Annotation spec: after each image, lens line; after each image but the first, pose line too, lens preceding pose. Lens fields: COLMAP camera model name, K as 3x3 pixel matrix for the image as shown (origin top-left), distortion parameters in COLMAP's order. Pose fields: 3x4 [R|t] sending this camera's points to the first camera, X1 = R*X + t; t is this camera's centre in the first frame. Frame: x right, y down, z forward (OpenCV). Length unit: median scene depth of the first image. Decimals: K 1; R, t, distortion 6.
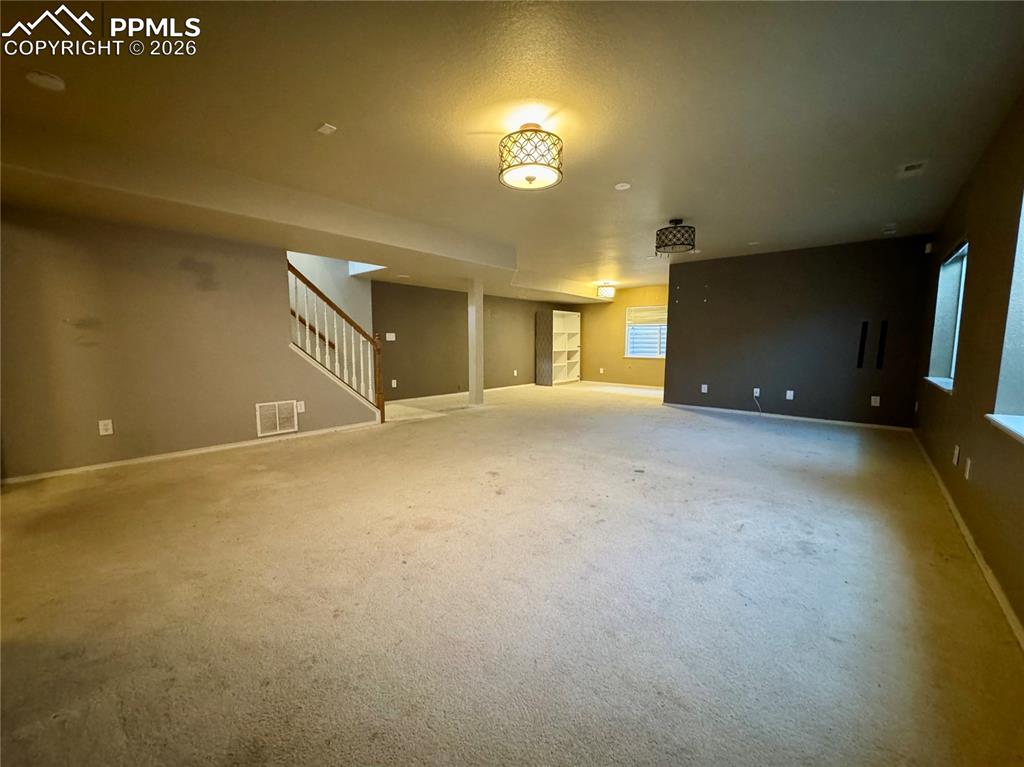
lens RADIAL K [[408.3, 0, 511.4], [0, 408.3, 383.4], [0, 0, 1]] dist [-0.004764, 0.000058]
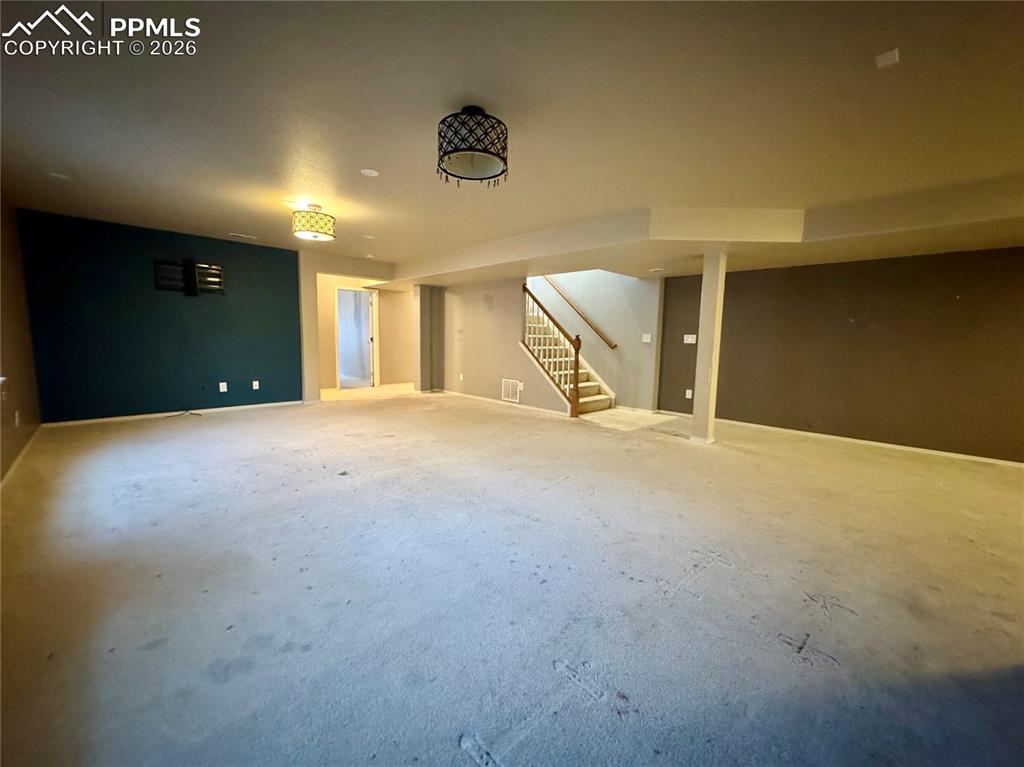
lens RADIAL K [[408.3, 0, 511.4], [0, 408.3, 383.4], [0, 0, 1]] dist [-0.004764, 0.000058]
pose [[-0.079759, 0.103960, -0.991378, 0.927506], [-0.123230, 0.985889, 0.113298, -0.114022], [0.989168, 0.131204, -0.065822, 1.095596]]
